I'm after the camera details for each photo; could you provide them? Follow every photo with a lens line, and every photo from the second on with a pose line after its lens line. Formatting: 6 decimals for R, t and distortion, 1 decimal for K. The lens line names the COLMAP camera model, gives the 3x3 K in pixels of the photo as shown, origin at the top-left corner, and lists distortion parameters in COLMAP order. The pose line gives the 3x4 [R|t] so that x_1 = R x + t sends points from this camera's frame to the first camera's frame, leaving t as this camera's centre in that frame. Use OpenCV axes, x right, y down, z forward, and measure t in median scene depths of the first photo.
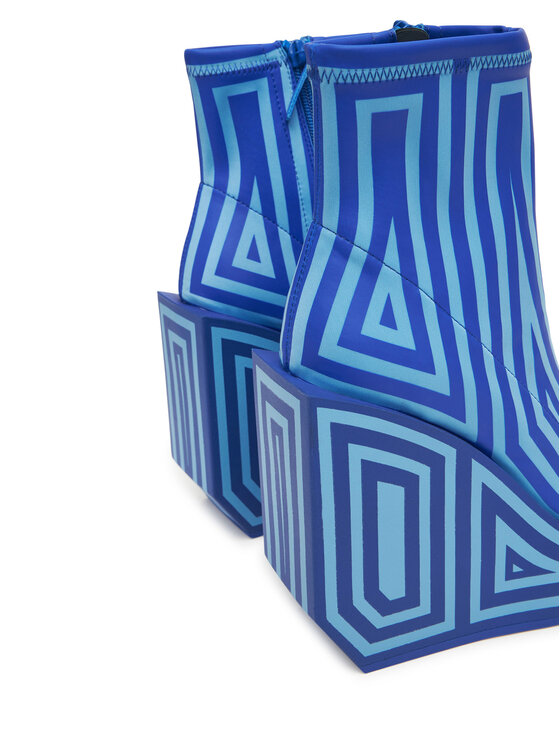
lens RADIAL K [[876.4, 0, 280.0], [0, 876.4, 373.0], [0, 0, 1]] dist [0.084541, 0.006965]
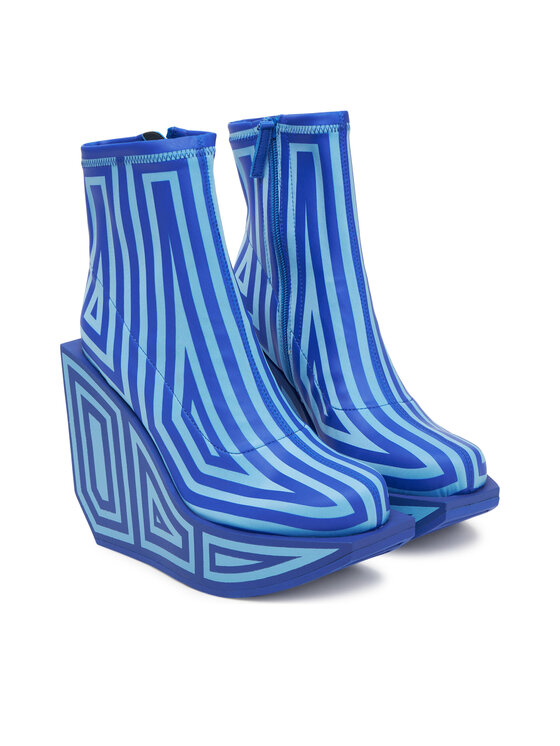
lens RADIAL K [[1460.5, 0, 280.0], [0, 1460.5, 373.0], [0, 0, 1]] dist [-0.010696, -0.045942]
pose [[0.263195, 0.198917, -0.944013, 2.579294], [-0.226358, 0.963930, 0.140004, -0.377576], [0.937811, 0.176836, 0.298728, 0.514720]]
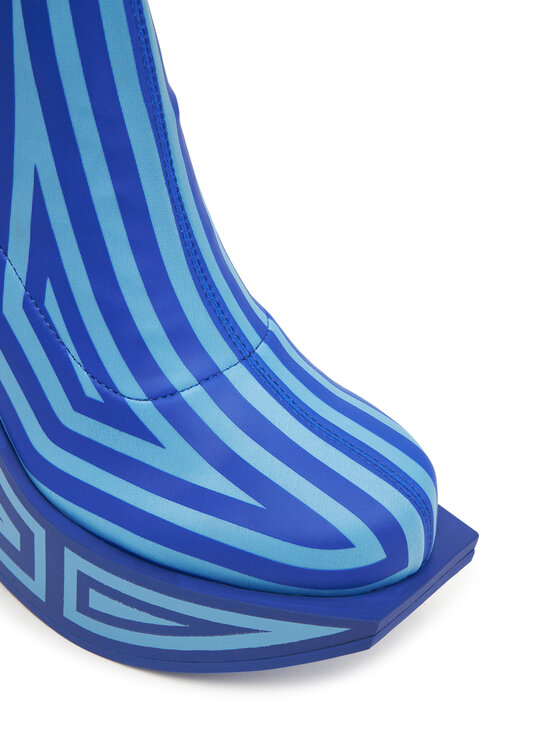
lens RADIAL K [[1107.4, 0, 280.0], [0, 1107.4, 373.0], [0, 0, 1]] dist [-0.051593, -0.048664]
pose [[0.398745, 0.510643, -0.761739, 0.973061], [-0.333815, 0.854467, 0.398063, -0.301437], [0.854149, 0.095554, 0.511175, 0.842223]]
